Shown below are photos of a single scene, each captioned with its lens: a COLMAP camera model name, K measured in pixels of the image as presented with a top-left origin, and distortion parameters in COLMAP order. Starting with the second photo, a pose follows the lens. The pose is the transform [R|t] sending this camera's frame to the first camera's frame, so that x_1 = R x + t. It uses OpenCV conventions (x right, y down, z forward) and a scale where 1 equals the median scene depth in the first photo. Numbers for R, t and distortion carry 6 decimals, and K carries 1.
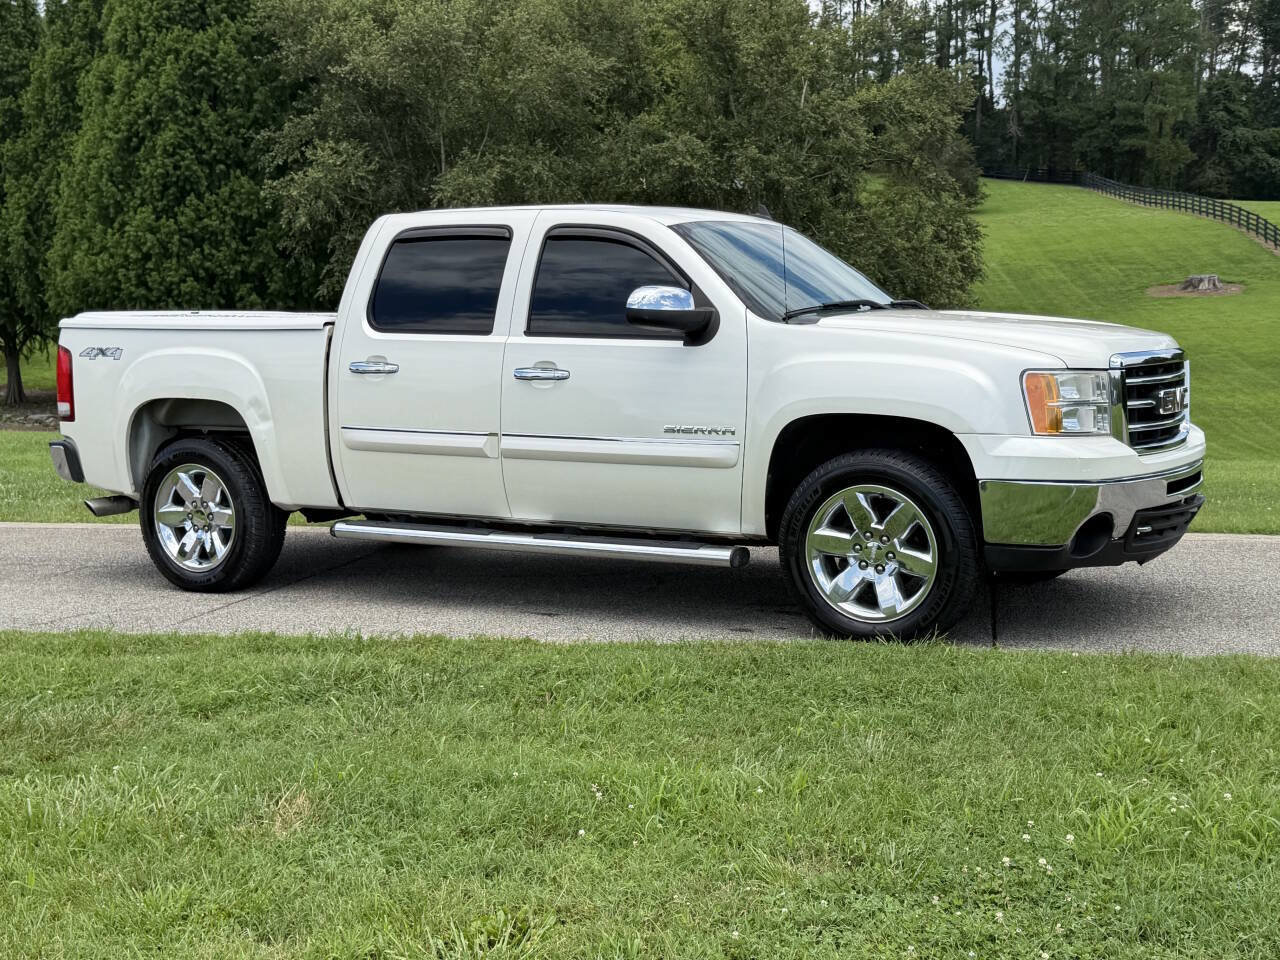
lens RADIAL K [[1658.4, 0, 621.8], [0, 1658.4, 462.7], [0, 0, 1]] dist [0.199815, -0.458155]
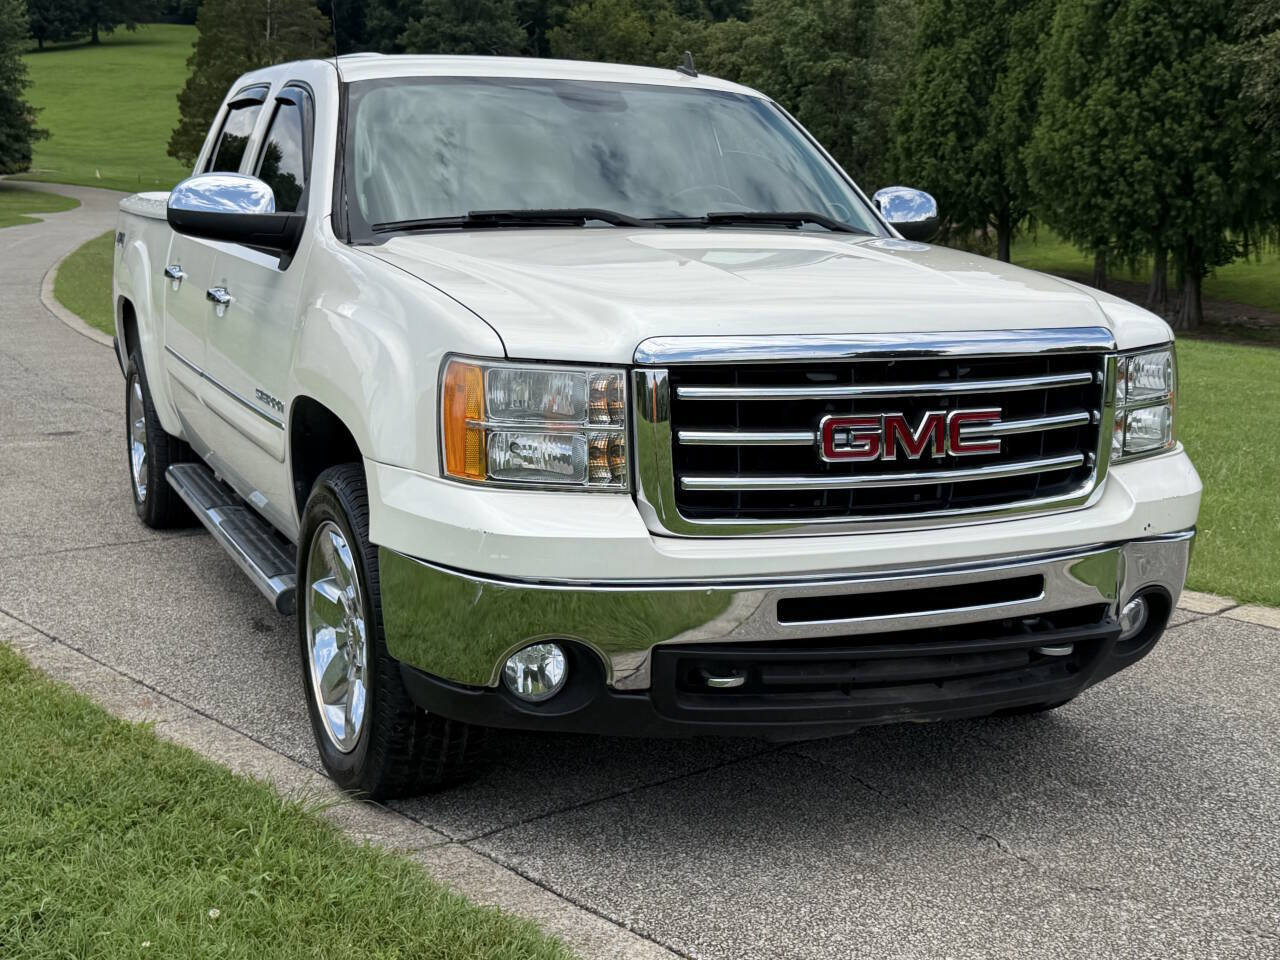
lens RADIAL K [[1659.8, 0, 632.8], [0, 1659.8, 478.5], [0, 0, 1]] dist [0.196662, -0.463138]
pose [[0.807133, 0.127802, -0.576371, 0.074108], [-0.081135, 0.991037, 0.106129, -0.009542], [0.584768, -0.038896, 0.810268, 0.074091]]
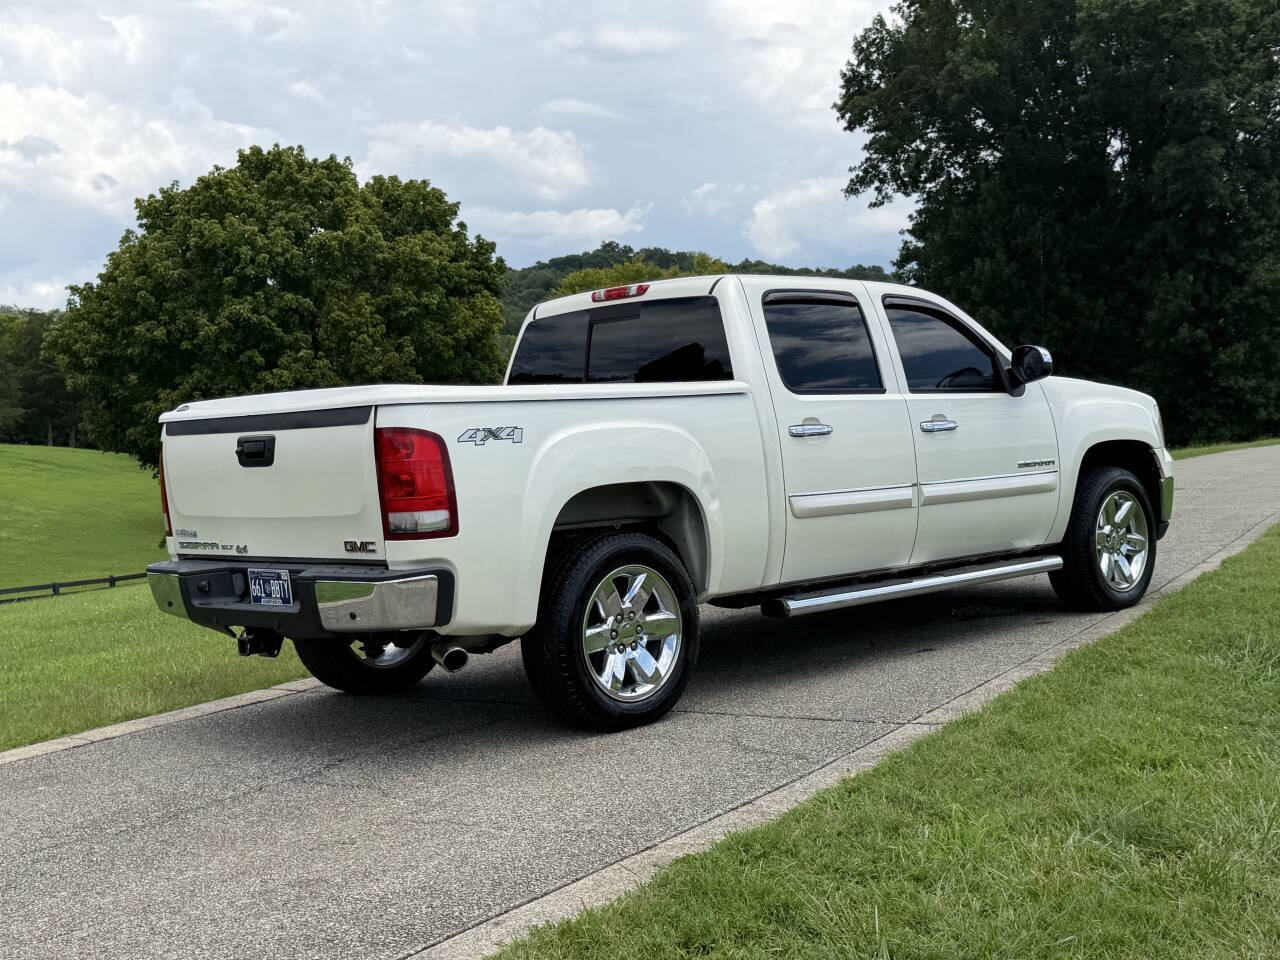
lens RADIAL K [[1658.4, 0, 621.8], [0, 1658.4, 462.7], [0, 0, 1]] dist [0.199815, -0.458155]
pose [[0.283540, -0.024158, 0.958656, -0.167393], [0.139992, 0.990016, -0.016457, -0.005756], [-0.948687, 0.138870, 0.284090, 0.127122]]
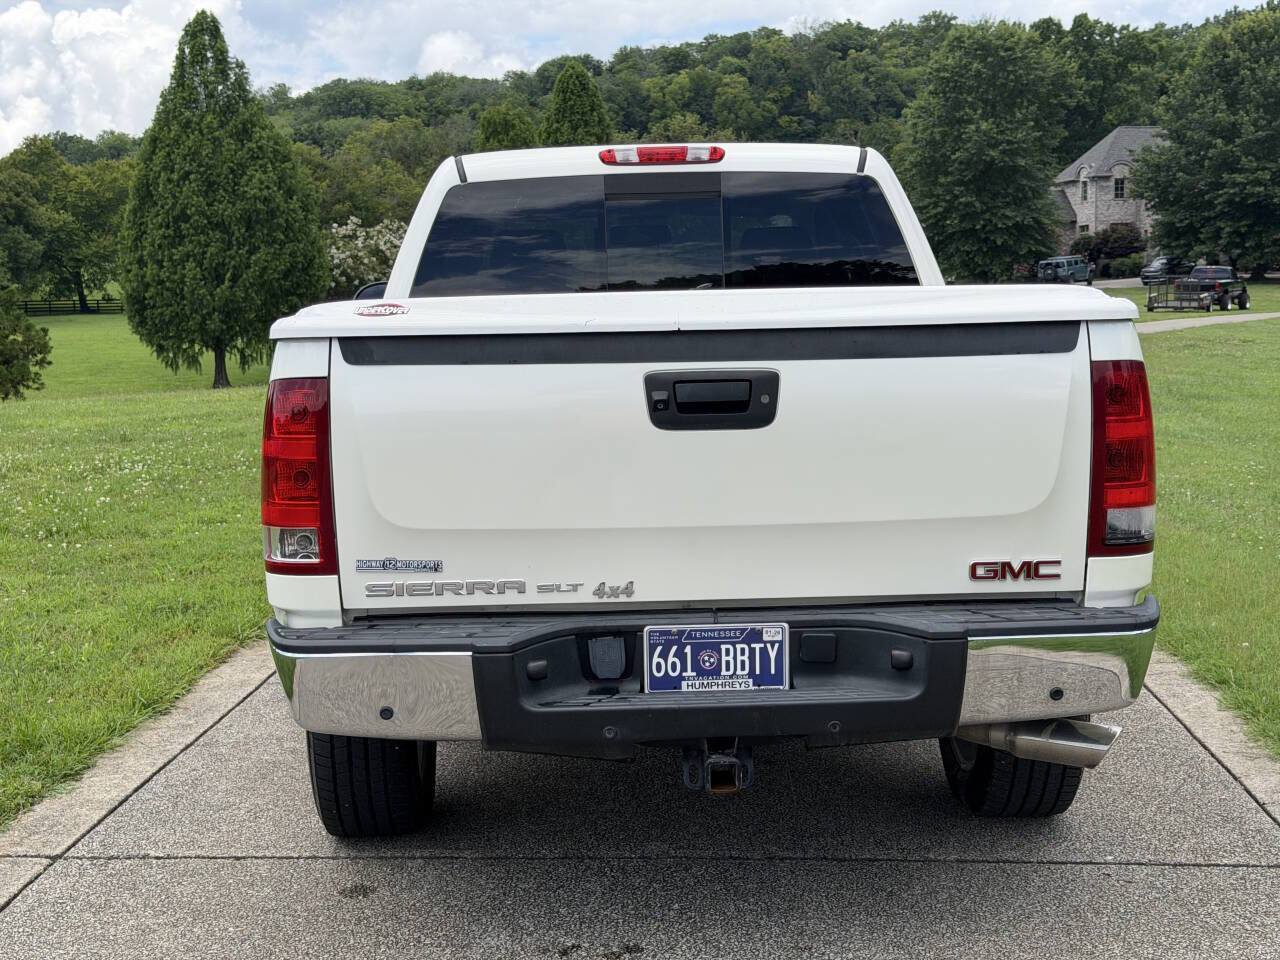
lens RADIAL K [[1770.0, 0, 634.7], [0, 1770.0, 485.2], [0, 0, 1]] dist [0.199405, -0.412831]
pose [[-0.538617, -0.063397, 0.840162, -0.109422], [0.103595, 0.984616, 0.140711, -0.019775], [-0.836158, 0.162826, -0.523763, 0.231629]]
